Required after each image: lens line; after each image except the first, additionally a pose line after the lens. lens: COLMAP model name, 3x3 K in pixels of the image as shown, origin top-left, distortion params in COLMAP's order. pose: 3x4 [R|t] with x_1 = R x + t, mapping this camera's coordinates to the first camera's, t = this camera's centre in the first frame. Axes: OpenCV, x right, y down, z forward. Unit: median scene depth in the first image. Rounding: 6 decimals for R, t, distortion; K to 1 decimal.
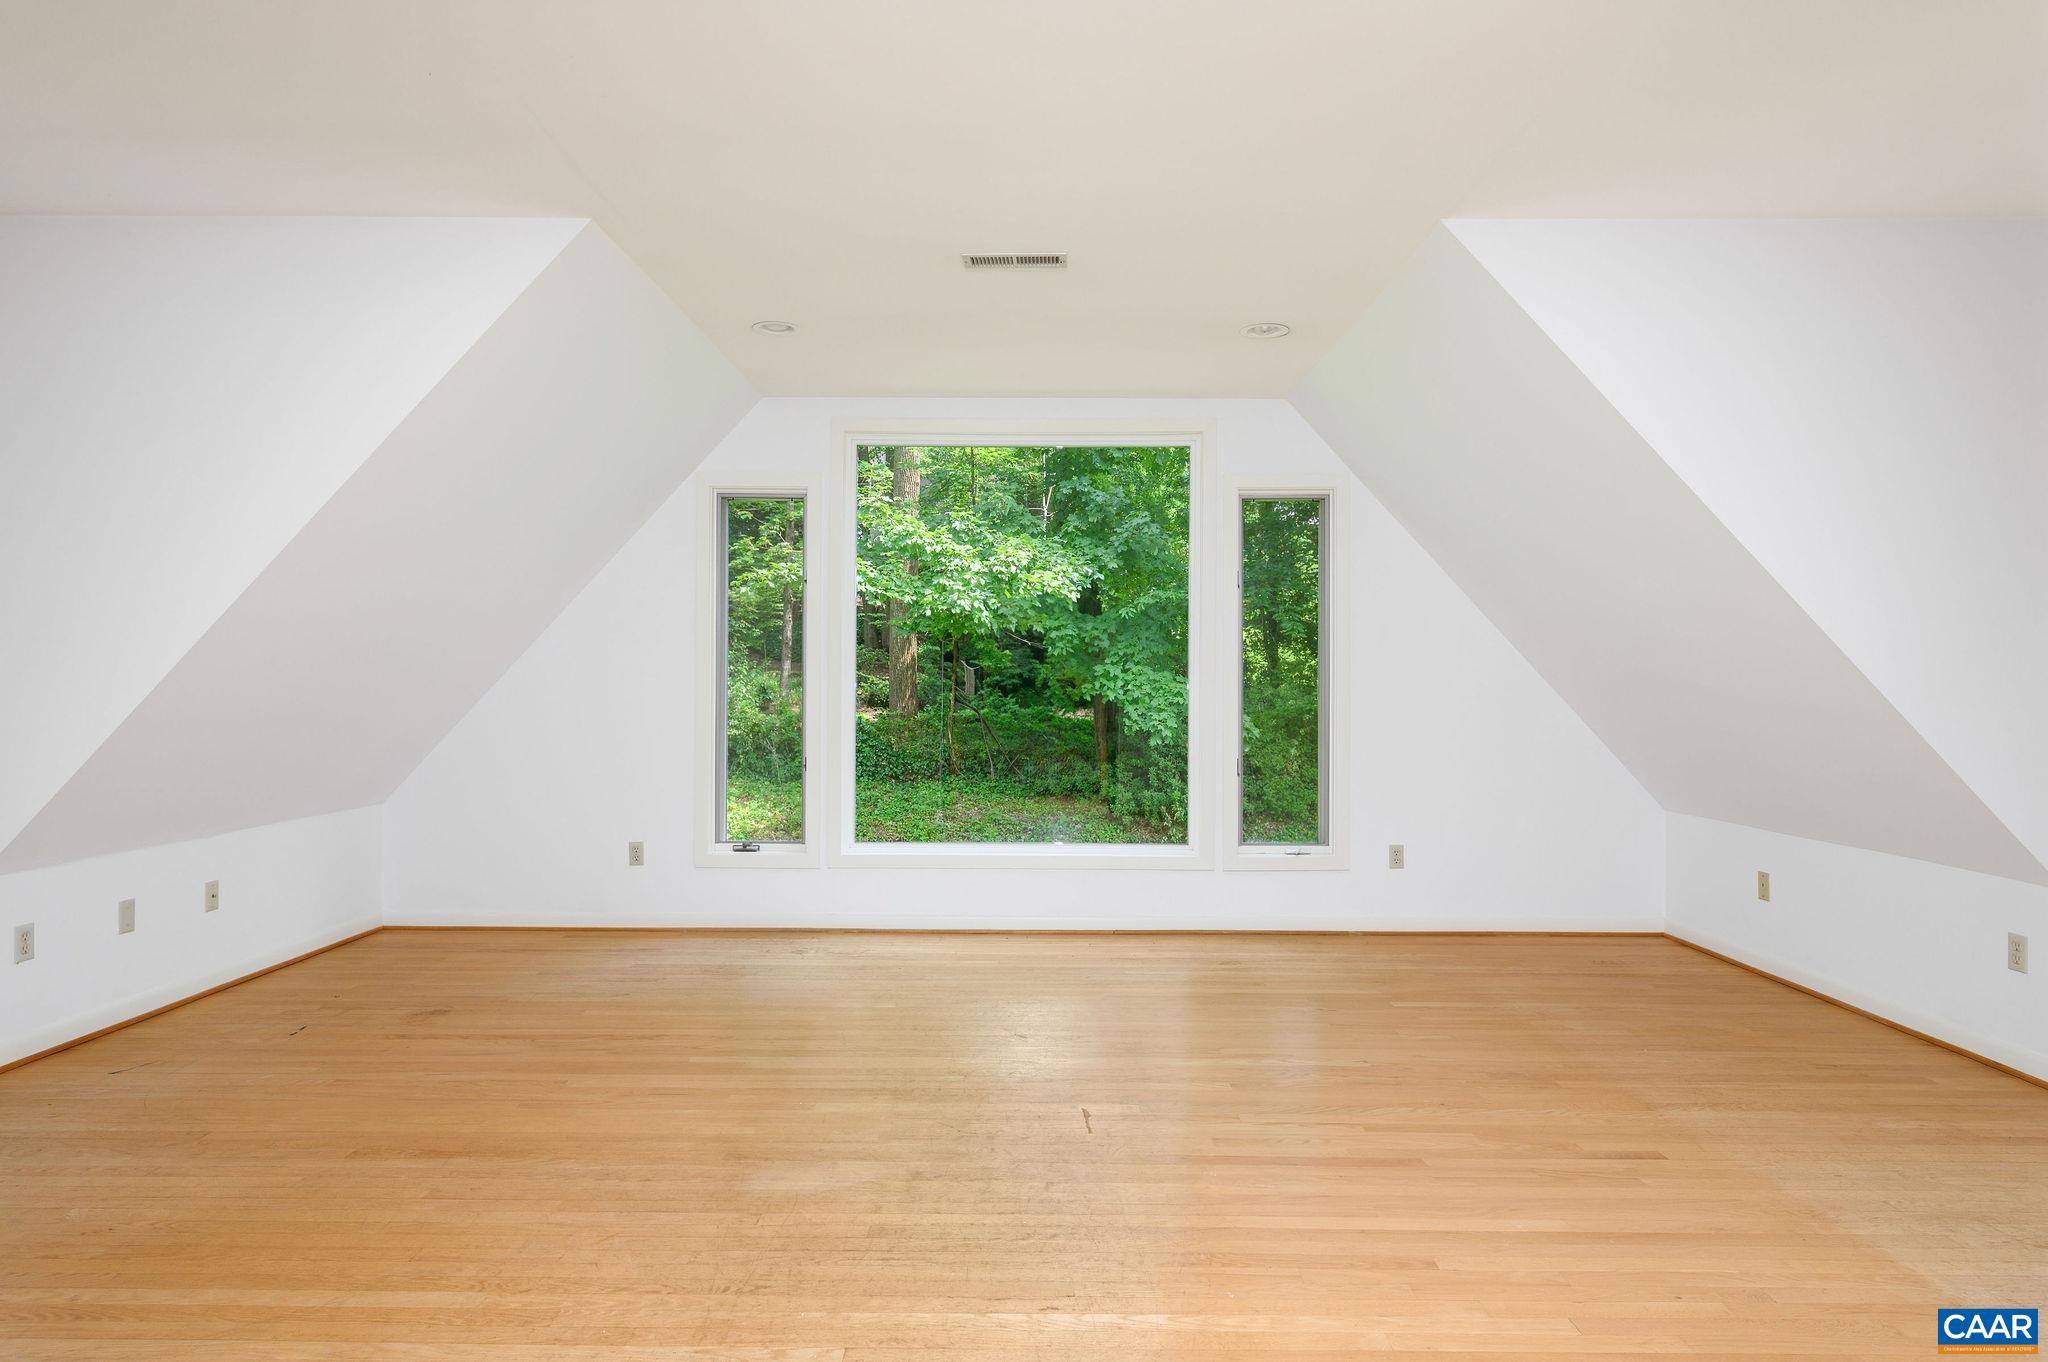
lens RADIAL K [[1174.5, 0, 1030.0], [0, 1174.5, 657.2], [0, 0, 1]] dist [-0.000992, 0.000225]
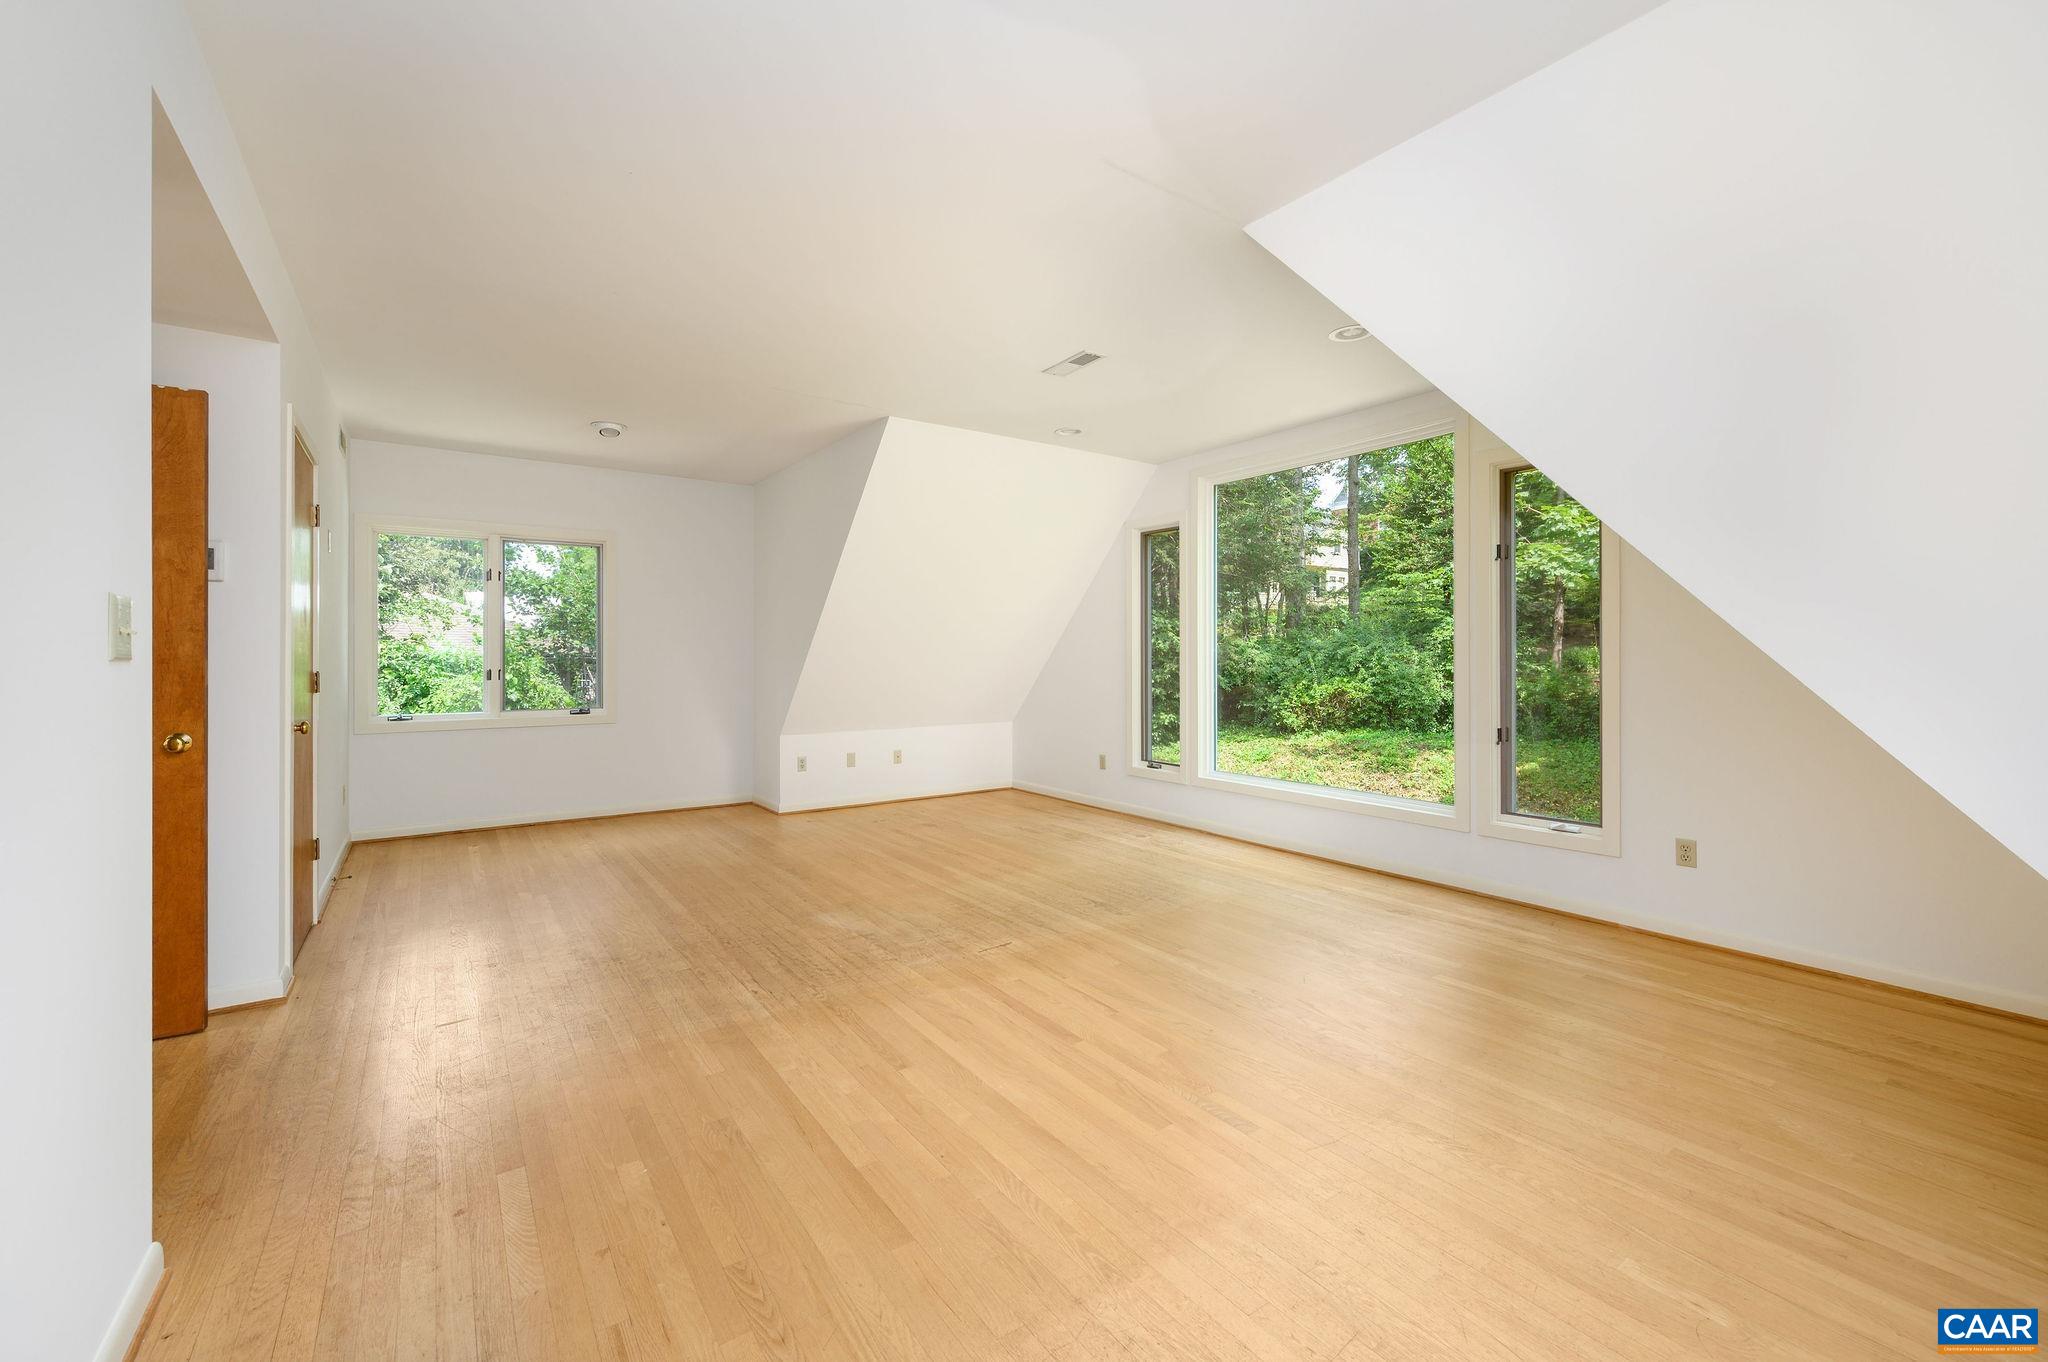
lens RADIAL K [[856.4, 0, 1019.7], [0, 856.4, 659.1], [0, 0, 1]] dist [-0.001079, 0.000377]
pose [[0.561977, -0.001230, -0.827152, 0.576342], [0.021989, 0.999668, 0.013453, 0.006911], [0.826860, -0.025748, 0.561818, 0.248305]]
